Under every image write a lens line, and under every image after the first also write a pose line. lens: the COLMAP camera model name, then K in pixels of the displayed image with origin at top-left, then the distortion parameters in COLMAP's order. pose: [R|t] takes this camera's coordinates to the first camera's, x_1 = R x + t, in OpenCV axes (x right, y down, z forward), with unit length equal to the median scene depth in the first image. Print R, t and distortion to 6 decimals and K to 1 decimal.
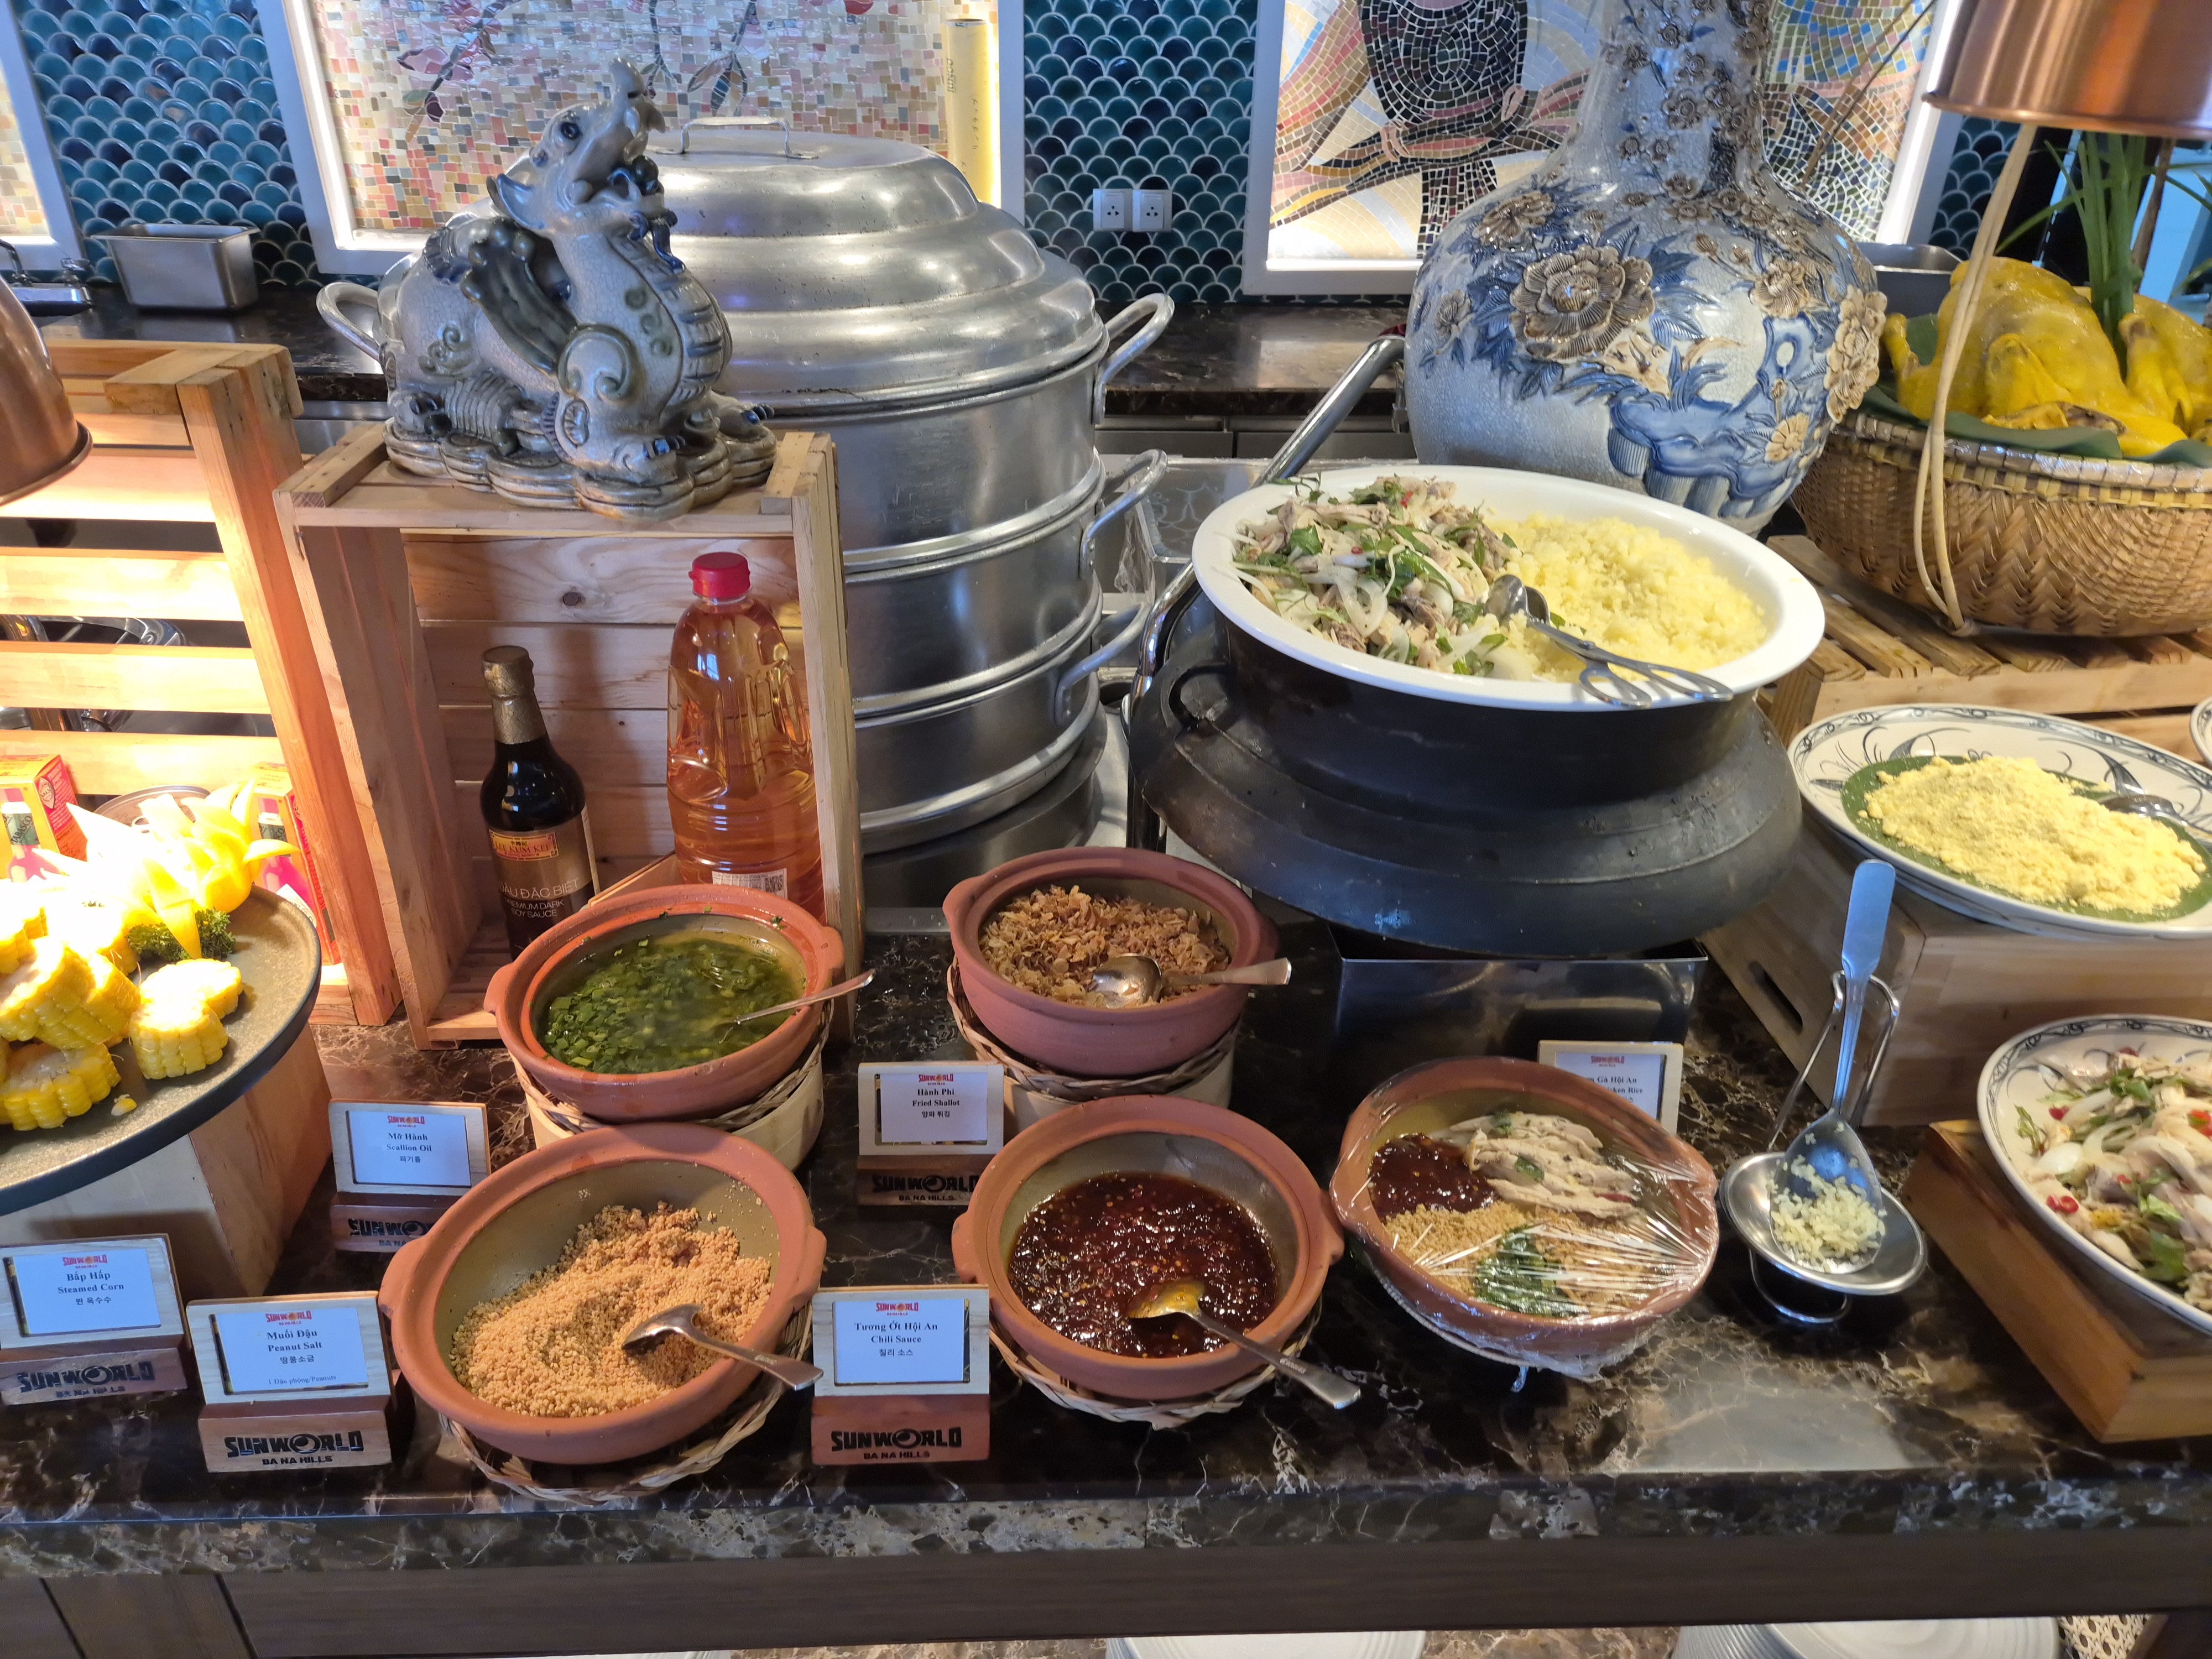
lens RADIAL K [[1447.4, 0, 1111.6], [0, 1447.4, 809.1], [0, 0, 1]] dist [0.082027, -0.081261]
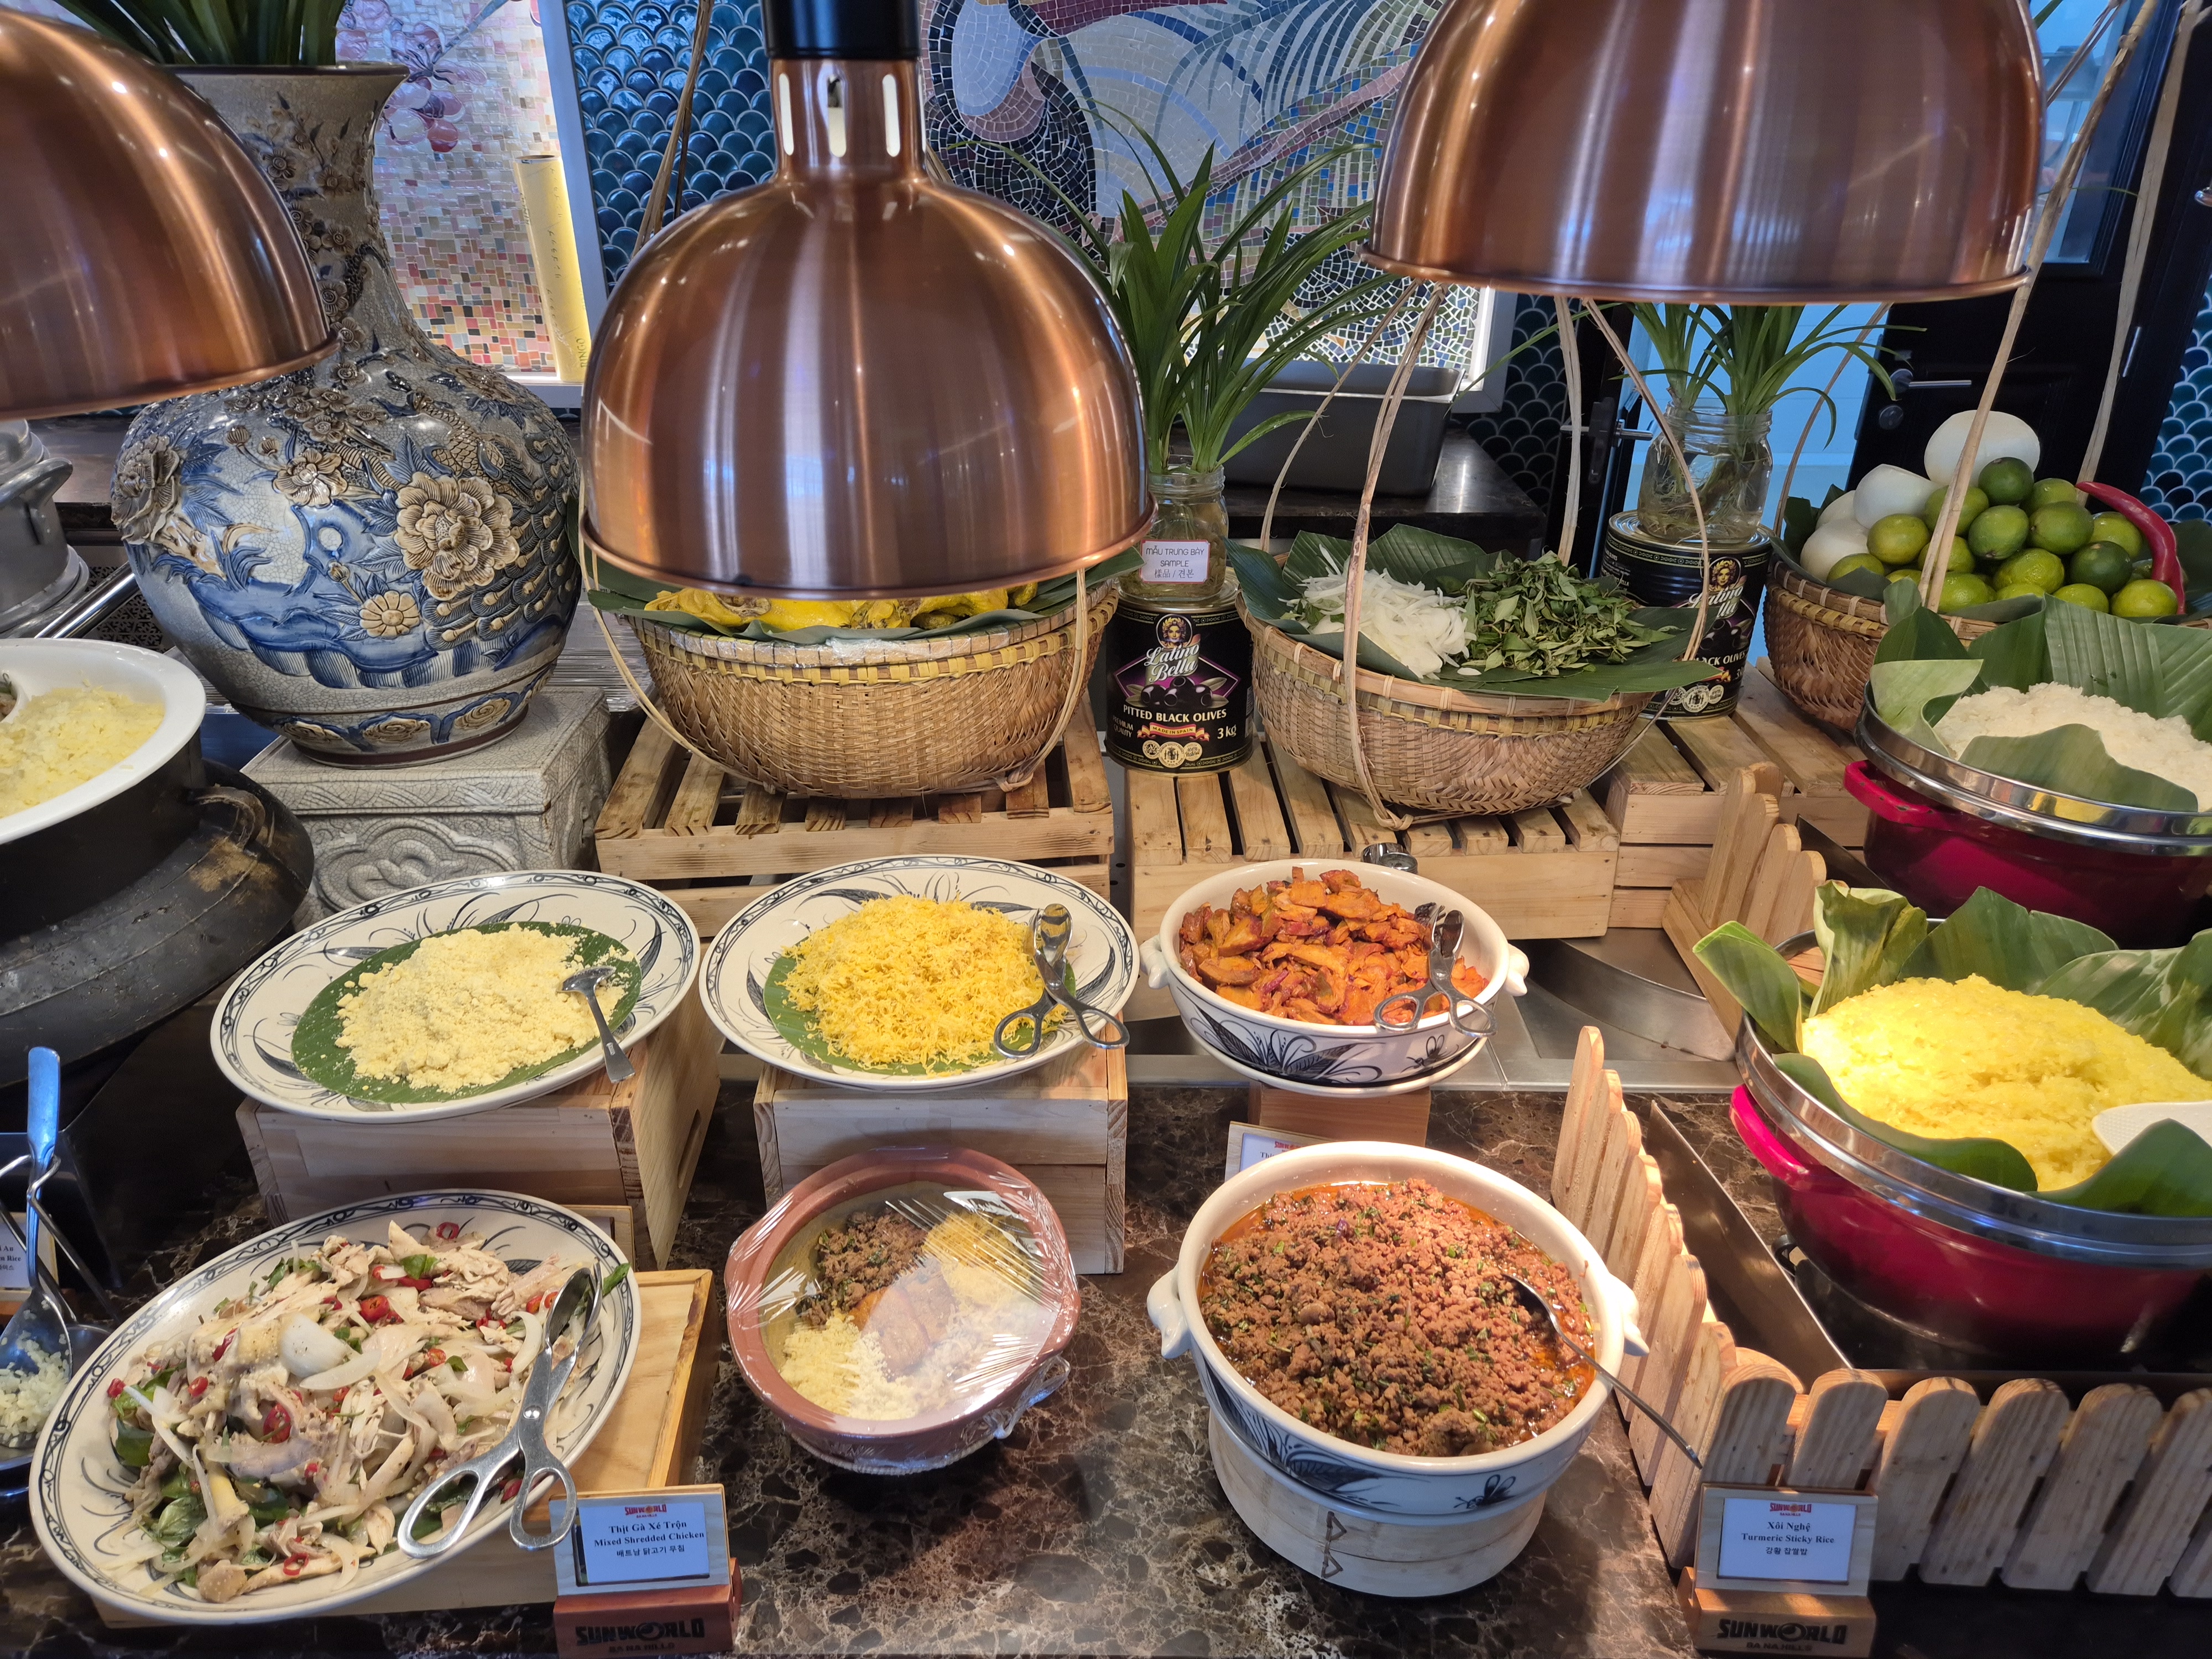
lens RADIAL K [[1464.2, 0, 1092.2], [0, 1464.2, 829.9], [0, 0, 1]] dist [0.076476, -0.063897]
pose [[0.998721, 0.004430, -0.050369, 0.333823], [-0.006653, 0.999007, -0.044054, -0.019164], [0.050124, 0.044333, 0.997759, -0.004999]]
